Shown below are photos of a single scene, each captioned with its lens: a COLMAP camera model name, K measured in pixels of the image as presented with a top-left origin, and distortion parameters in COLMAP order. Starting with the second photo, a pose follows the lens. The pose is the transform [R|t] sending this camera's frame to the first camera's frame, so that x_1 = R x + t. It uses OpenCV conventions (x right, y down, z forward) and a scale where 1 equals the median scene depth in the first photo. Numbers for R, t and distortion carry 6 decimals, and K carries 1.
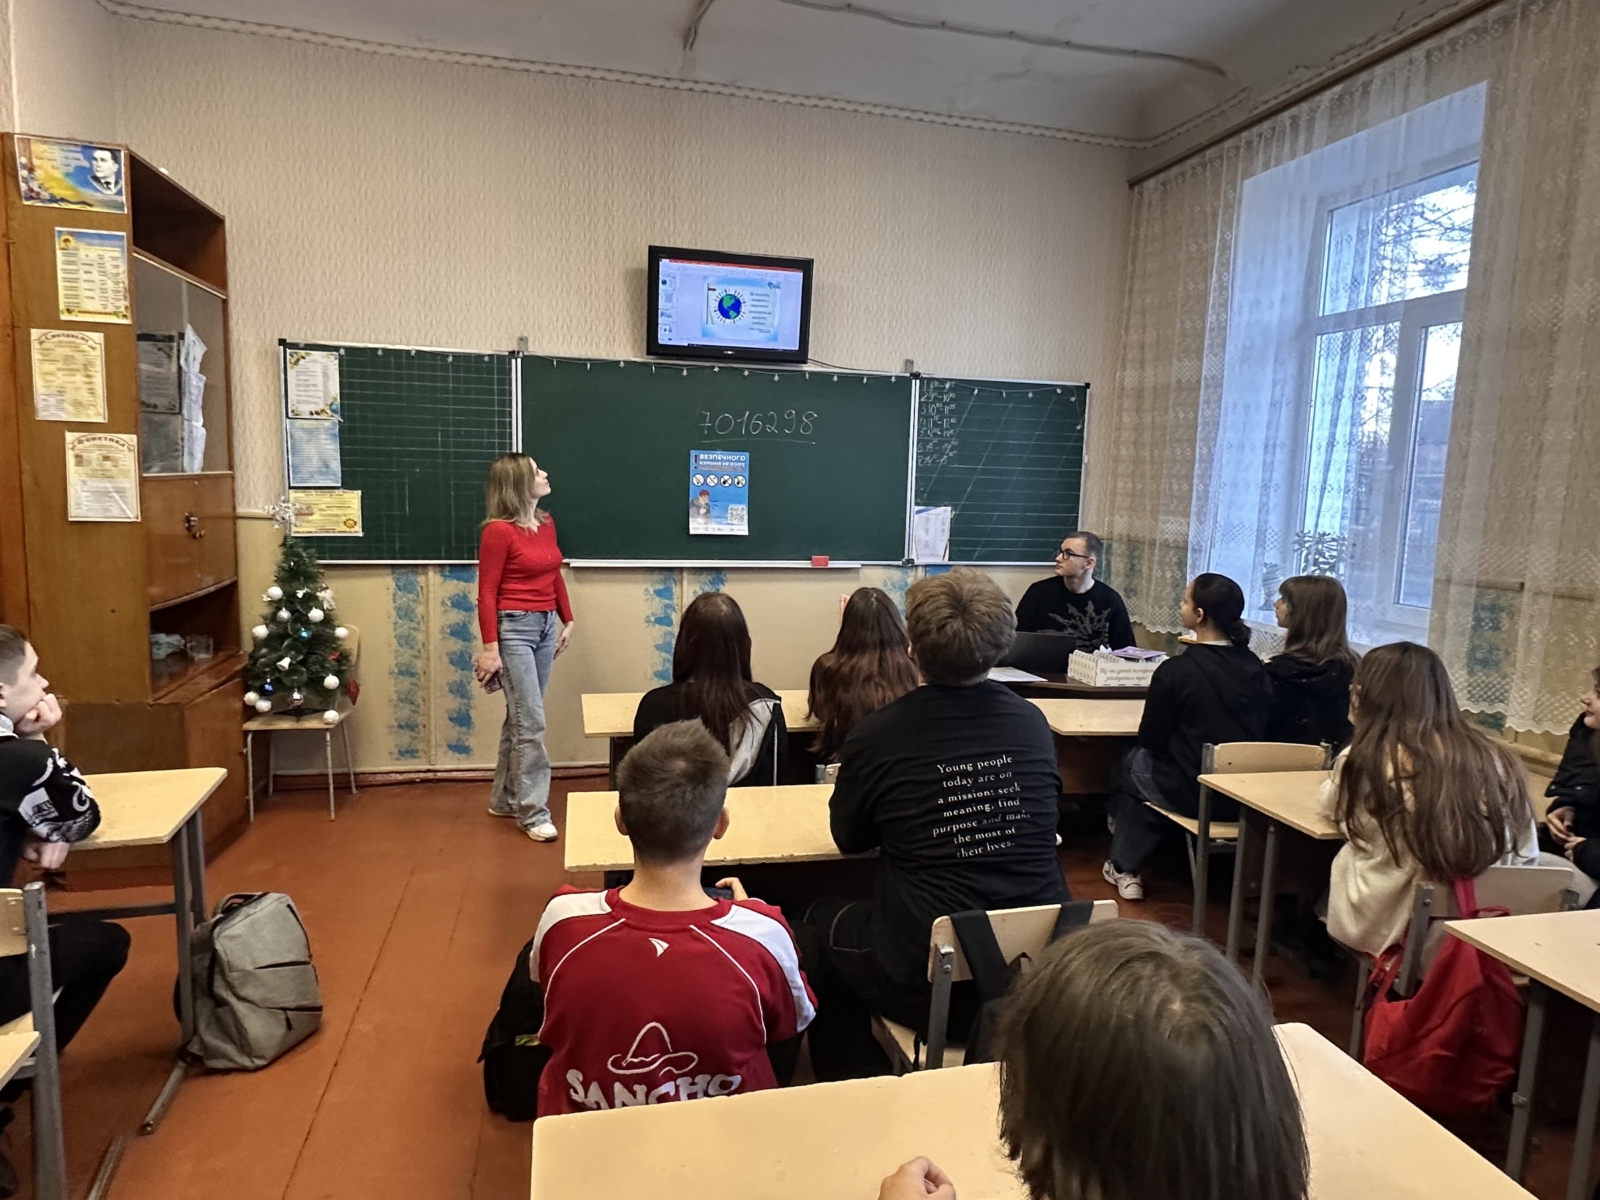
lens RADIAL K [[966.6, 0, 800.0], [0, 966.6, 600.0], [0, 0, 1]] dist [-0.007261, -0.002168]
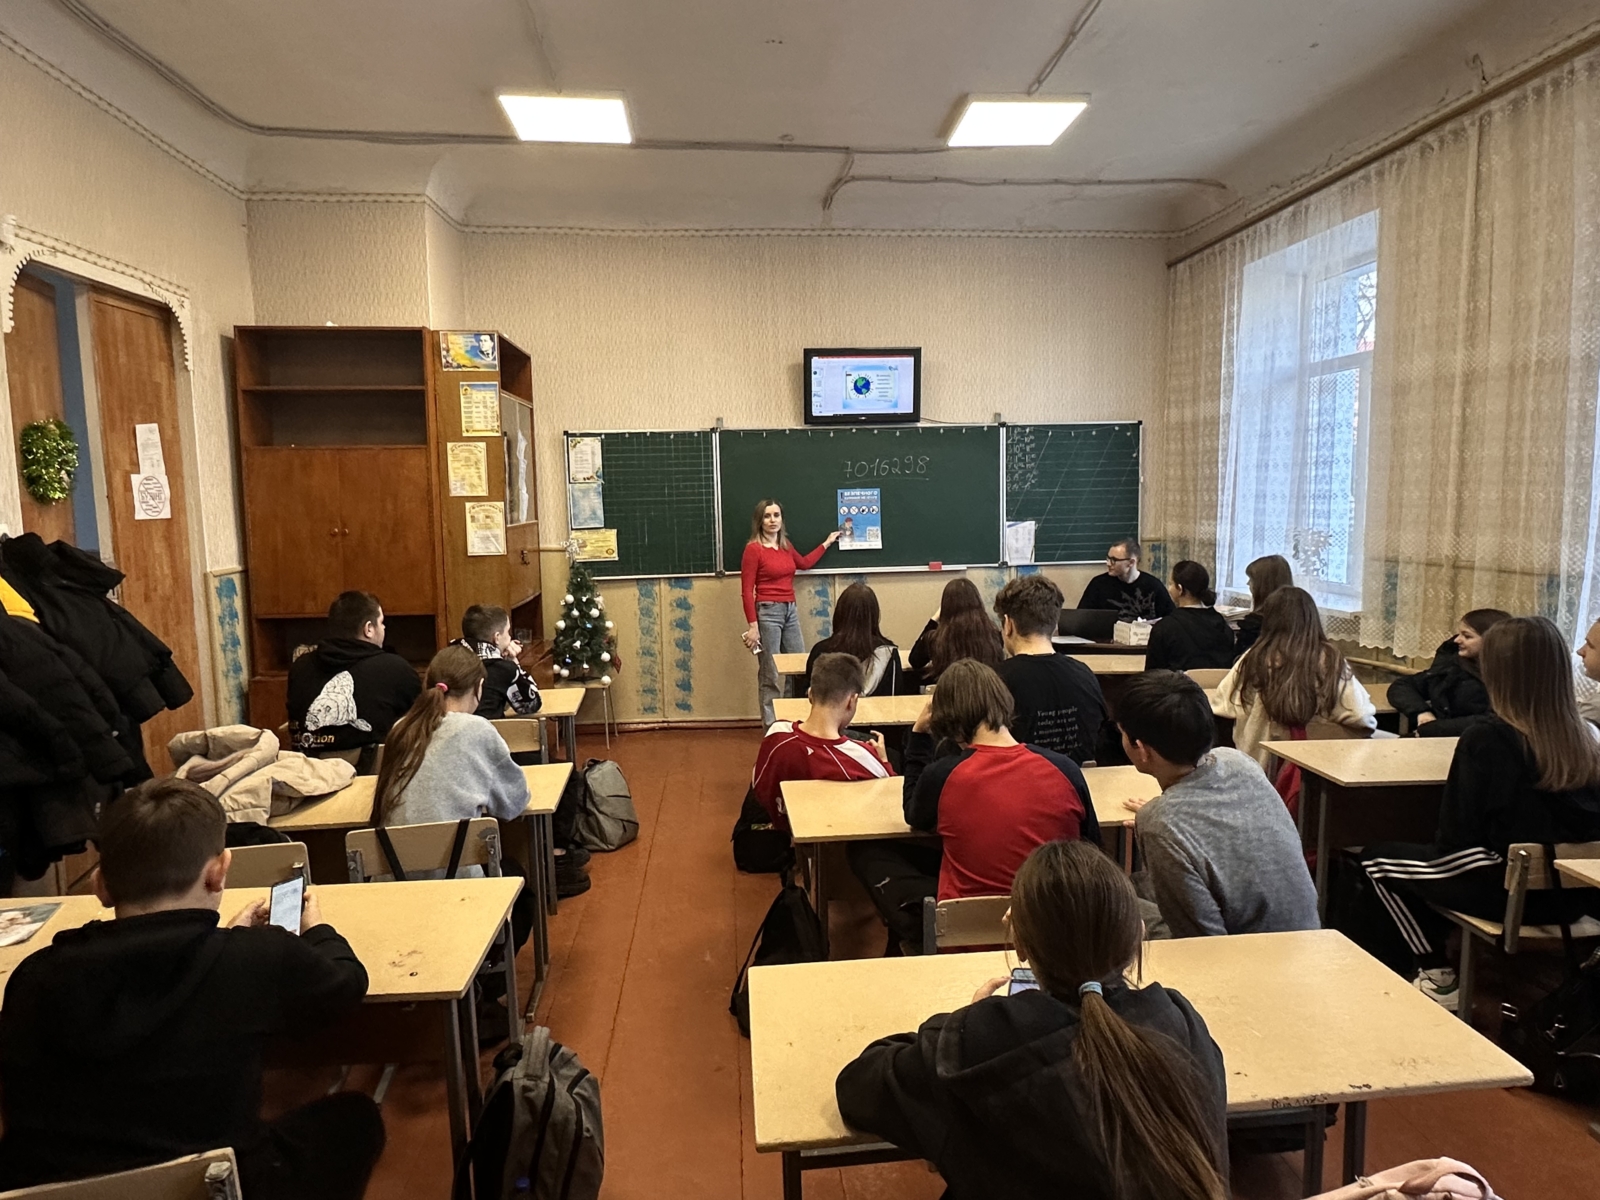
lens RADIAL K [[966.6, 0, 800.0], [0, 966.6, 600.0], [0, 0, 1]] dist [-0.007261, -0.002168]
pose [[0.987115, -0.034525, -0.156241, 0.048455], [0.031171, 0.999229, -0.023867, 0.038270], [0.156945, 0.018689, 0.987431, -0.407472]]
